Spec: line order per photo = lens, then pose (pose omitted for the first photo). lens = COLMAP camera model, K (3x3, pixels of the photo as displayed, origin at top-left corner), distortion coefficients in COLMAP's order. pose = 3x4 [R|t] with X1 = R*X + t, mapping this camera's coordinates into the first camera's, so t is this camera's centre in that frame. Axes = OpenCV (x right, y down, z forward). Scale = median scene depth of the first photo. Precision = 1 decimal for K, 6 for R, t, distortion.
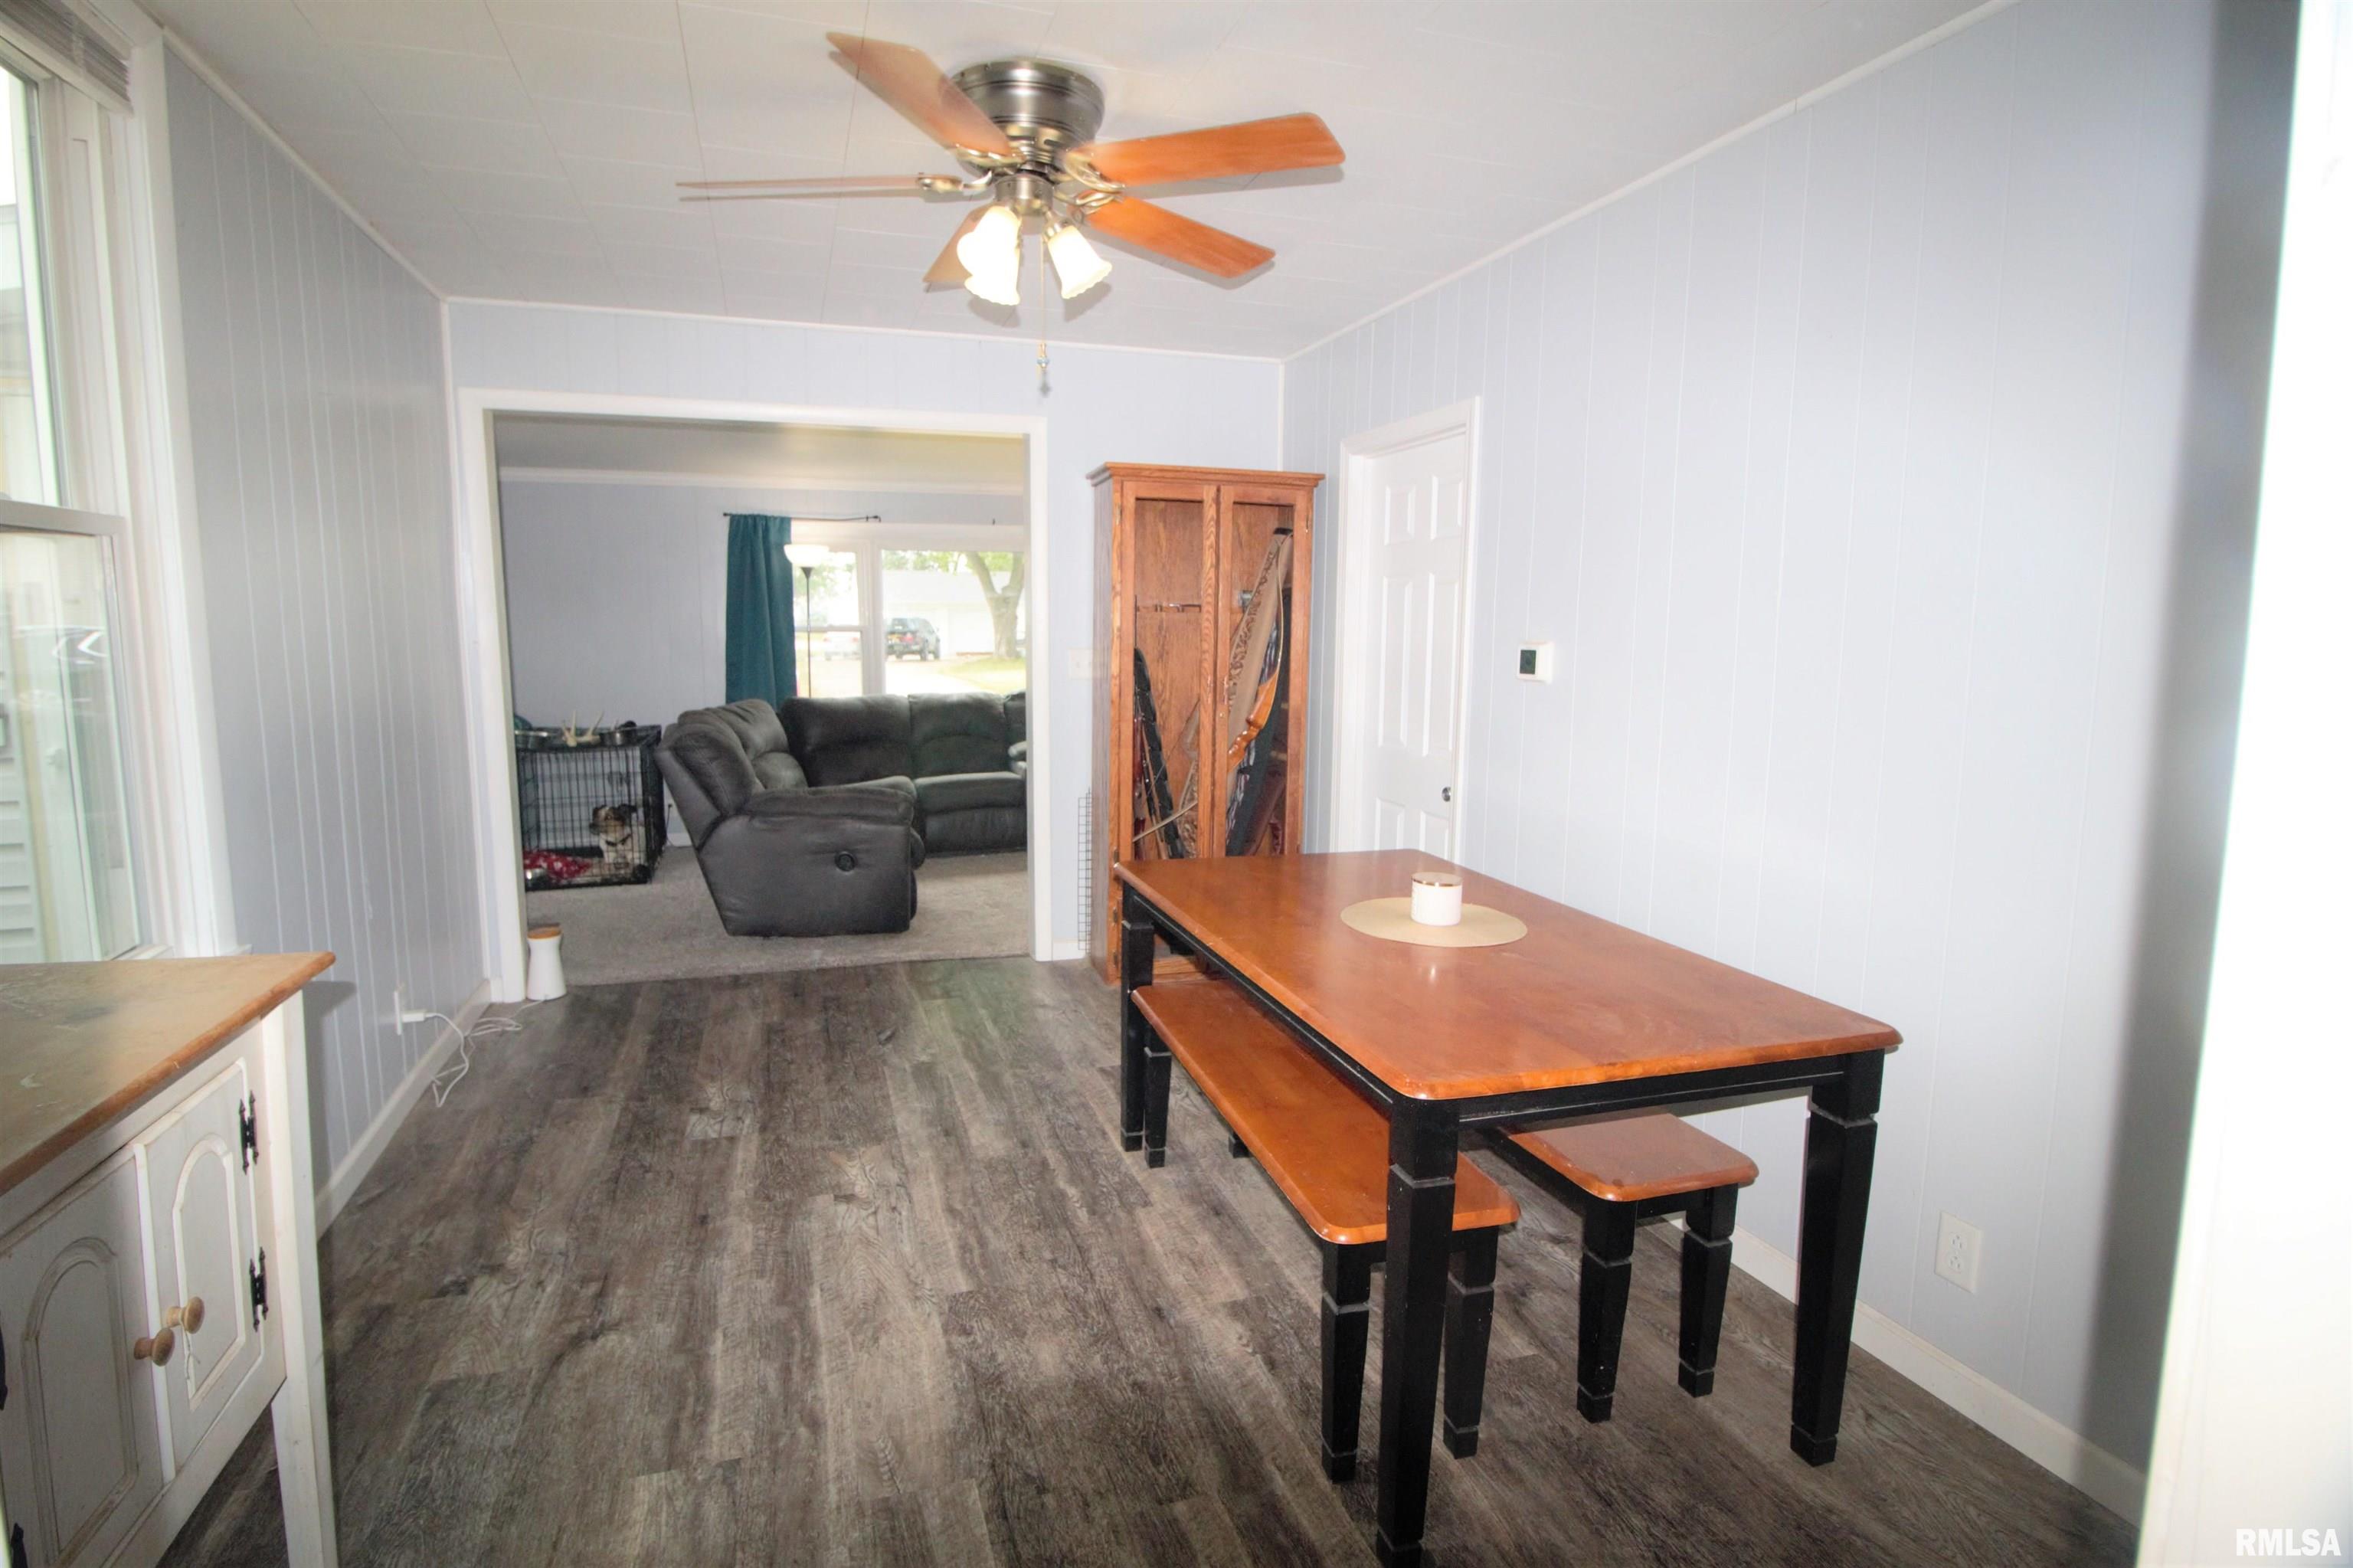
lens RADIAL K [[1222.3, 0, 1175.0], [0, 1222.3, 775.5], [0, 0, 1]] dist [-0.004548, -0.001833]
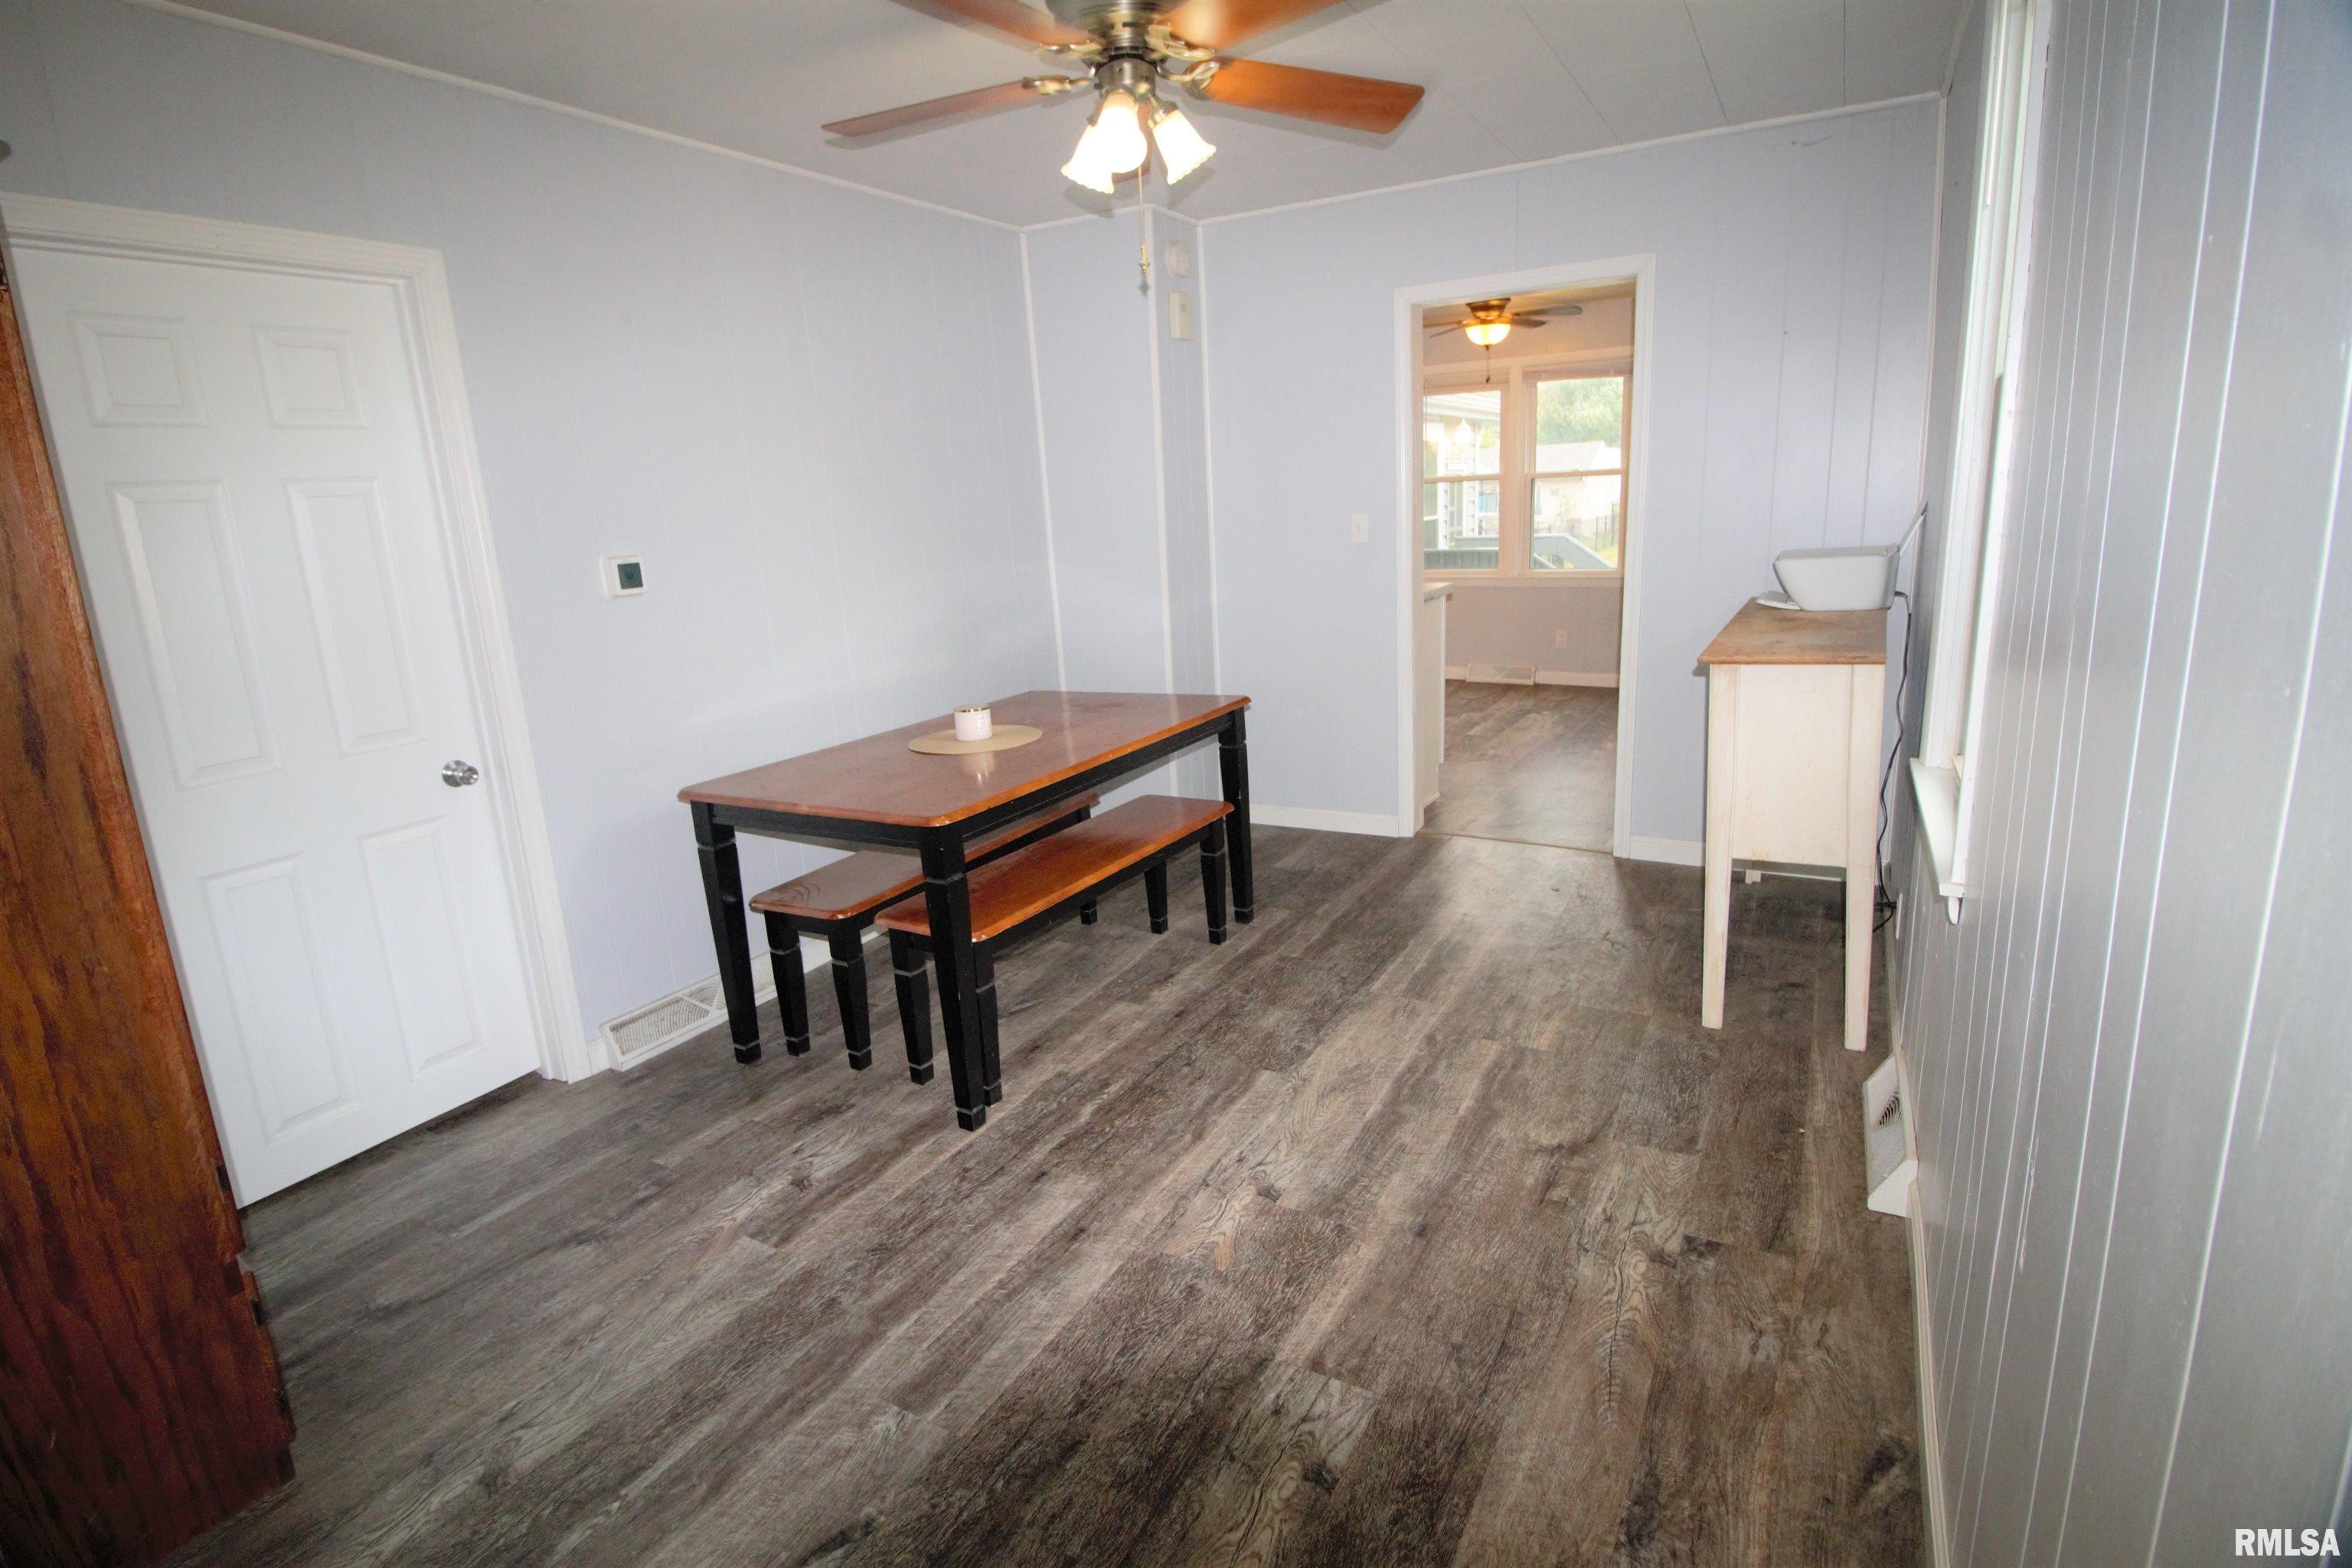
lens RADIAL K [[1221.8, 0, 1166.6], [0, 1221.8, 787.2], [0, 0, 1]] dist [-0.004548, -0.001833]
pose [[-0.694637, -0.132727, 0.707010, -0.893733], [0.143904, 0.937326, 0.317350, -0.226619], [-0.704820, 0.322185, -0.632002, 1.705788]]
